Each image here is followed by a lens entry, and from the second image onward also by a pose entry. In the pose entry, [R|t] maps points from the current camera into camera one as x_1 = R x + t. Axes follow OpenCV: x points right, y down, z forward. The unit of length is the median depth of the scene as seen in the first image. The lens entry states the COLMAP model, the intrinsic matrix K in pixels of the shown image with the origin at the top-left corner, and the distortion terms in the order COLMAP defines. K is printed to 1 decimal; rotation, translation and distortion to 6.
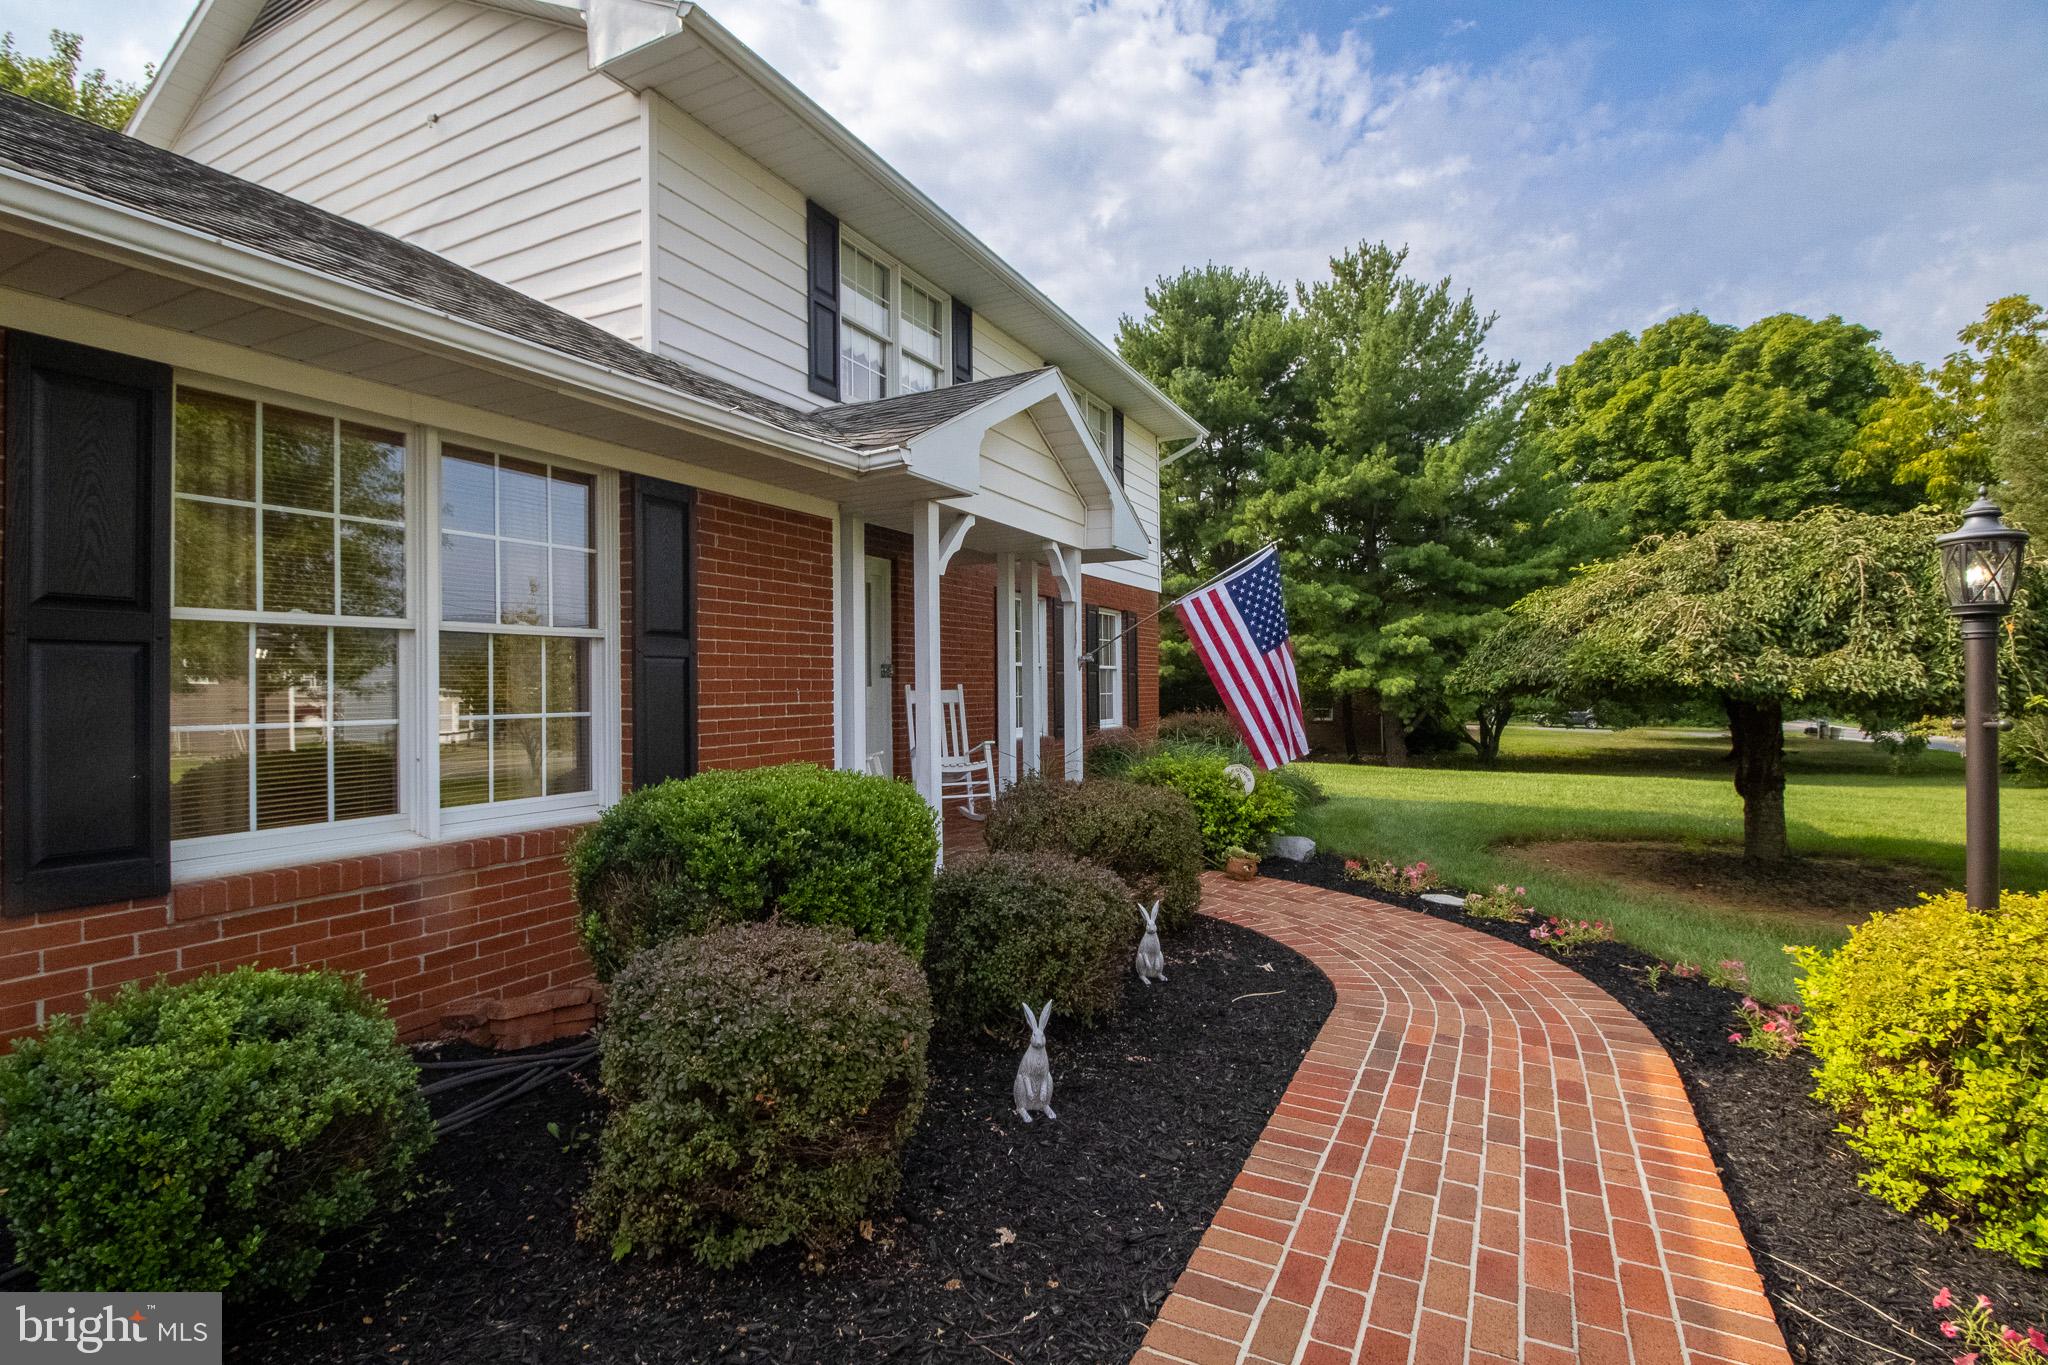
lens RADIAL K [[968.2, 0, 1024.0], [0, 968.2, 682.5], [0, 0, 1]] dist [-0.000086, -0.017957]
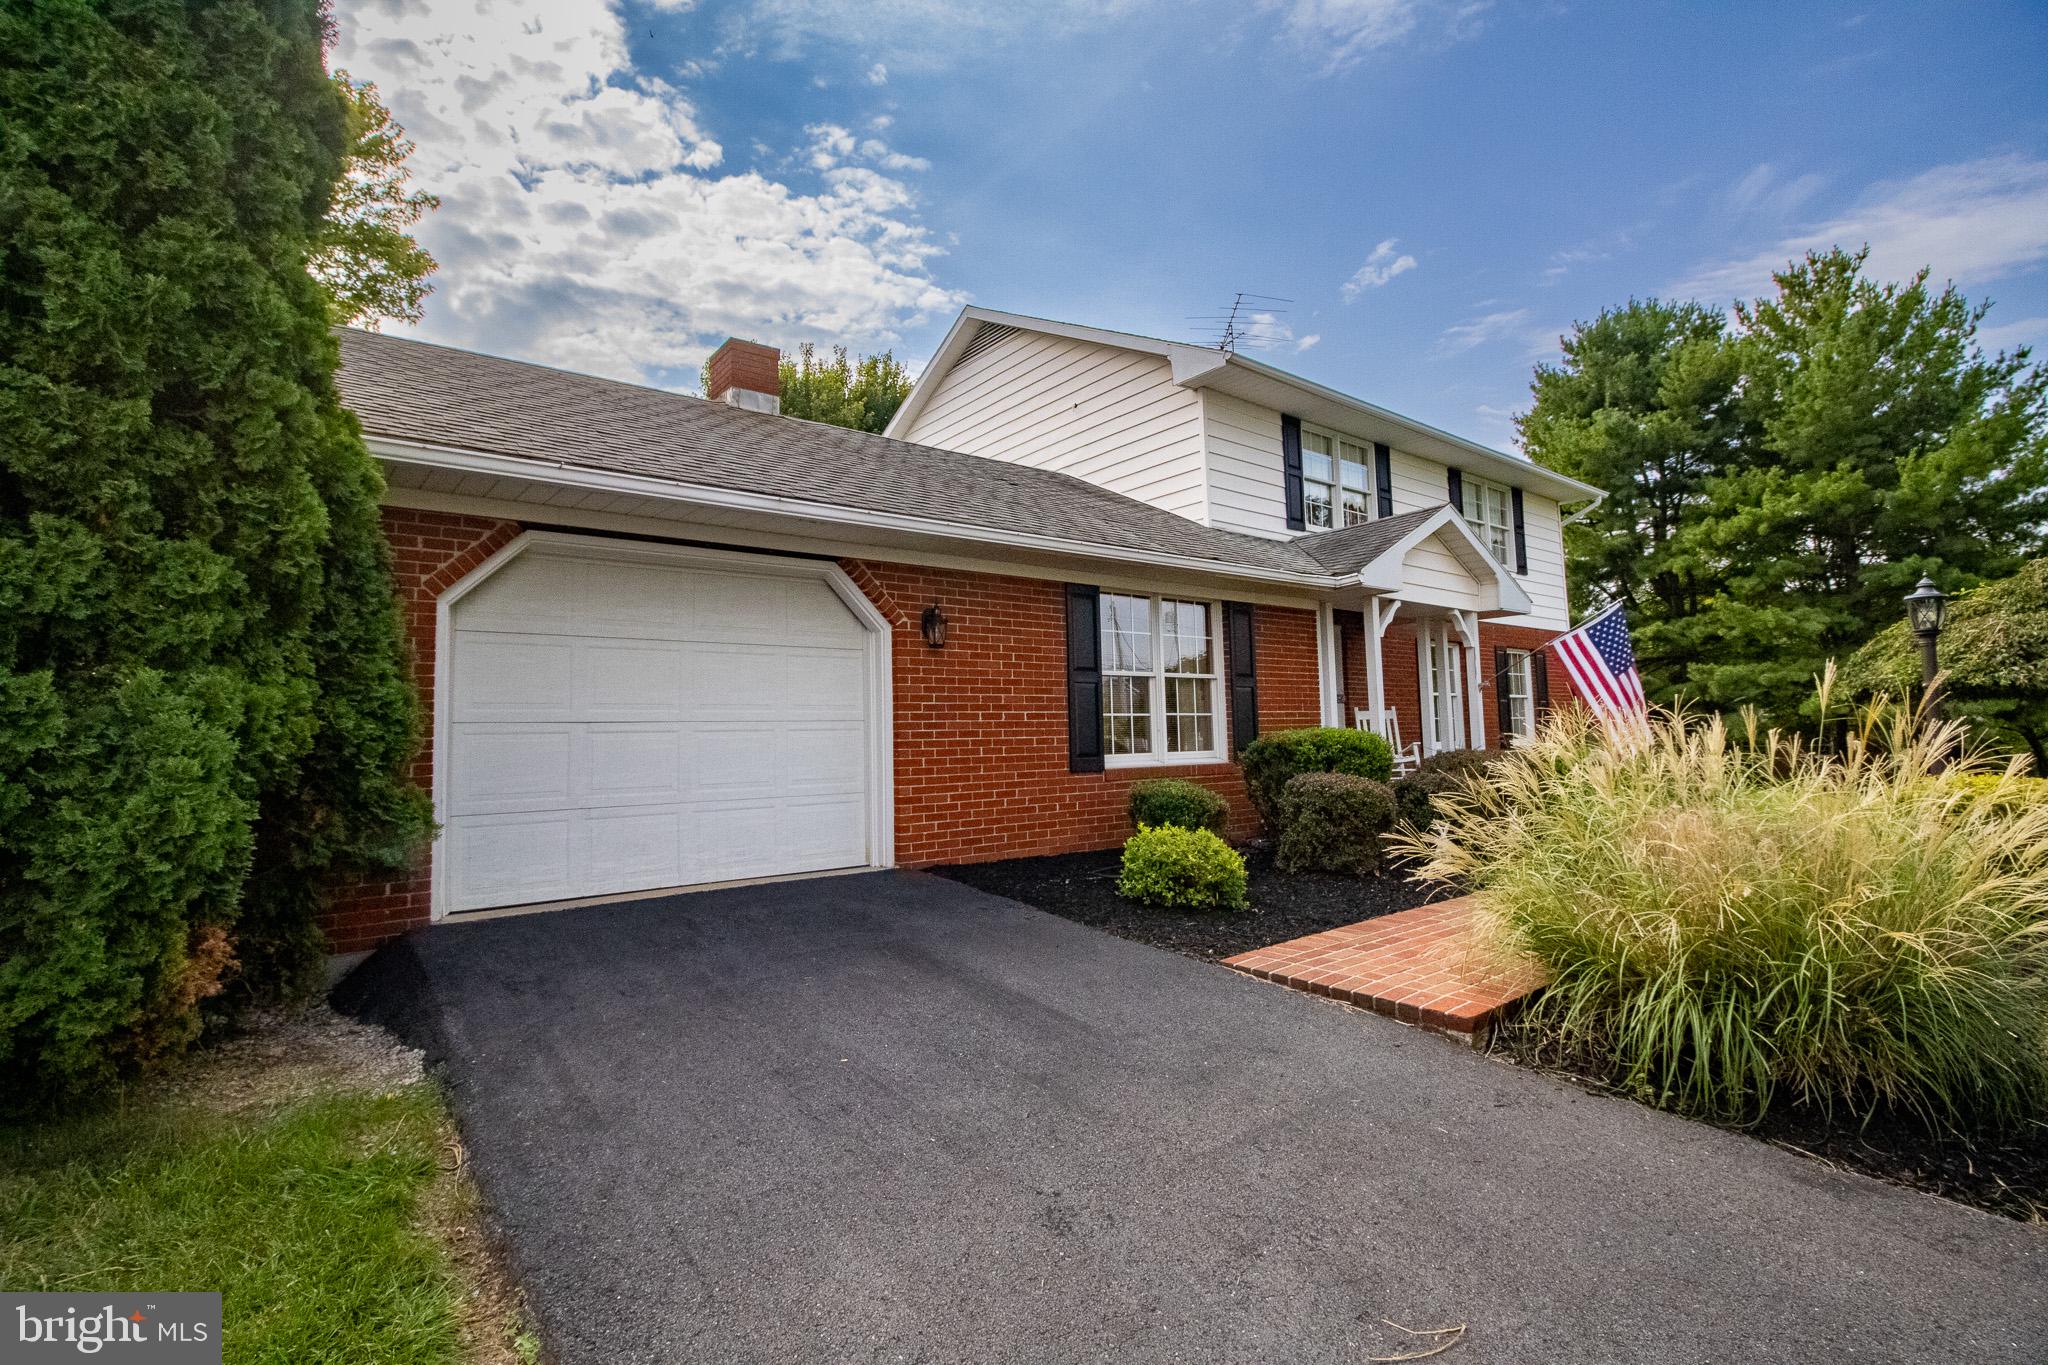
lens RADIAL K [[918.4, 0, 1024.5], [0, 918.4, 666.6], [0, 0, 1]] dist [0.000615, -0.015654]
pose [[0.905416, -0.045601, -0.422068, 0.004866], [0.016366, 0.997224, -0.072634, 0.009050], [0.424209, 0.058857, 0.903650, -0.134510]]
